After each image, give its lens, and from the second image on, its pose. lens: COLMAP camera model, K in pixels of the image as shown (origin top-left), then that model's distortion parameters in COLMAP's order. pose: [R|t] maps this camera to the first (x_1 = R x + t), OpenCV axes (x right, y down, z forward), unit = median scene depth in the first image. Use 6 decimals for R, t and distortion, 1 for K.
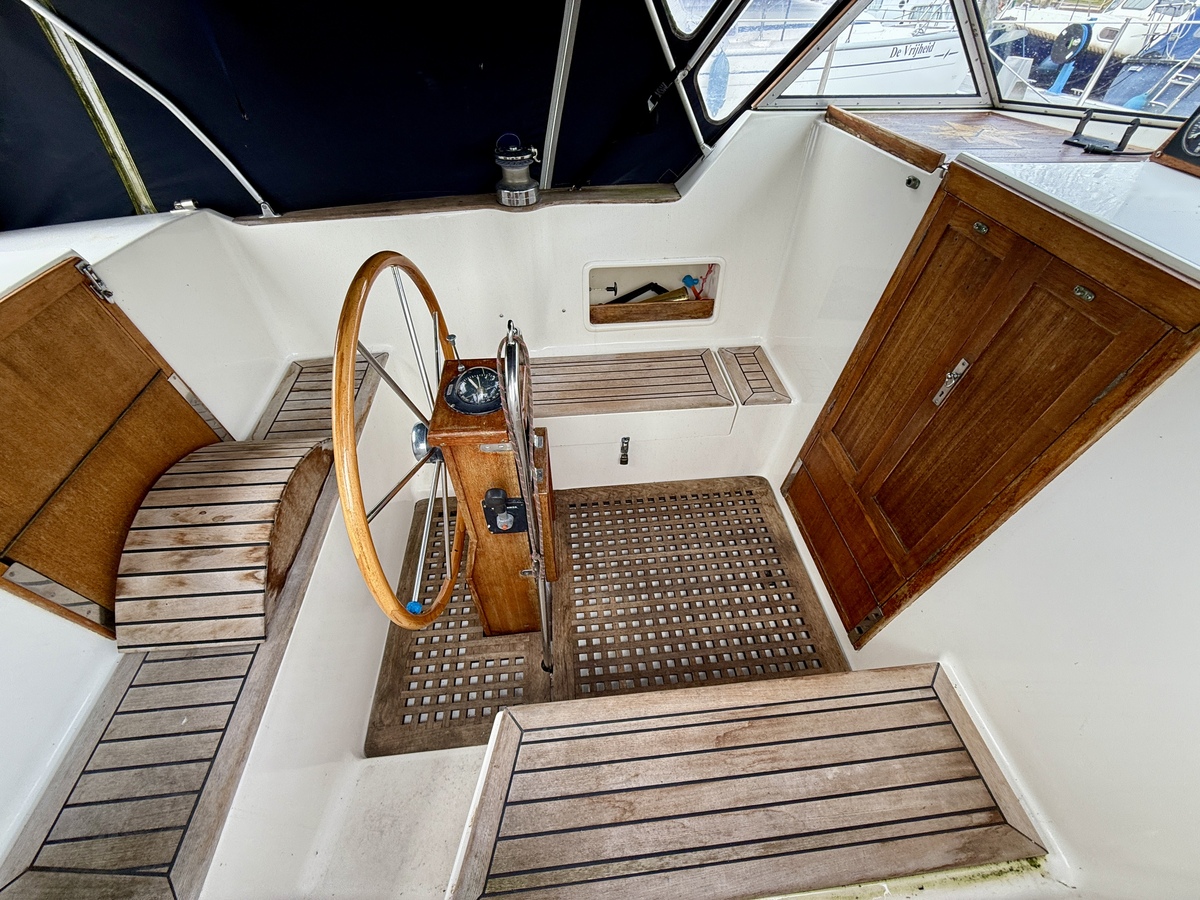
lens RADIAL K [[478.7, 0, 600.0], [0, 478.7, 450.0], [0, 0, 1]] dist [0.000024, -0.000256]
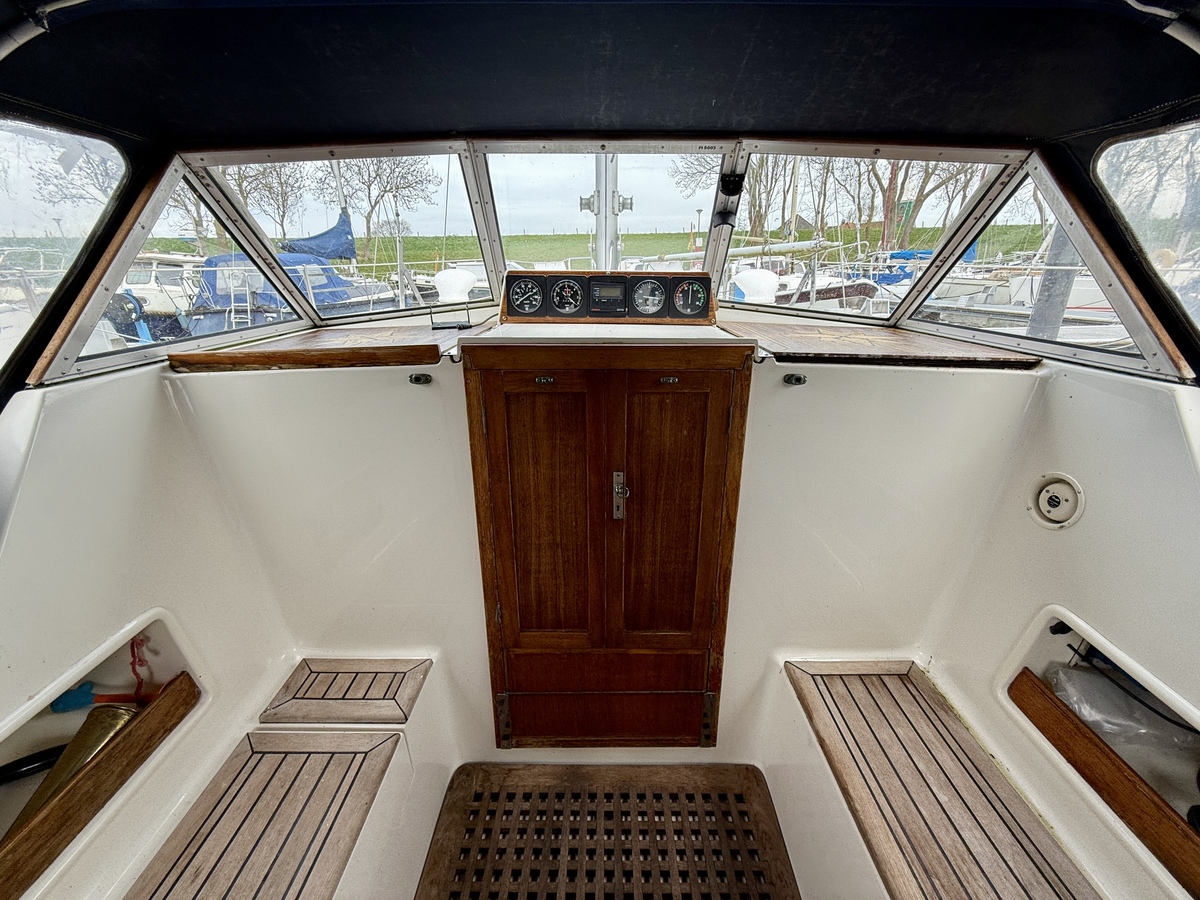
lens RADIAL K [[478.7, 0, 600.0], [0, 478.7, 450.0], [0, 0, 1]] dist [0.000024, -0.000256]
pose [[0.099978, -0.368954, 0.924055, -0.202333], [0.721867, 0.666052, 0.187837, -0.421381], [-0.684772, 0.648265, 0.332926, 0.594105]]
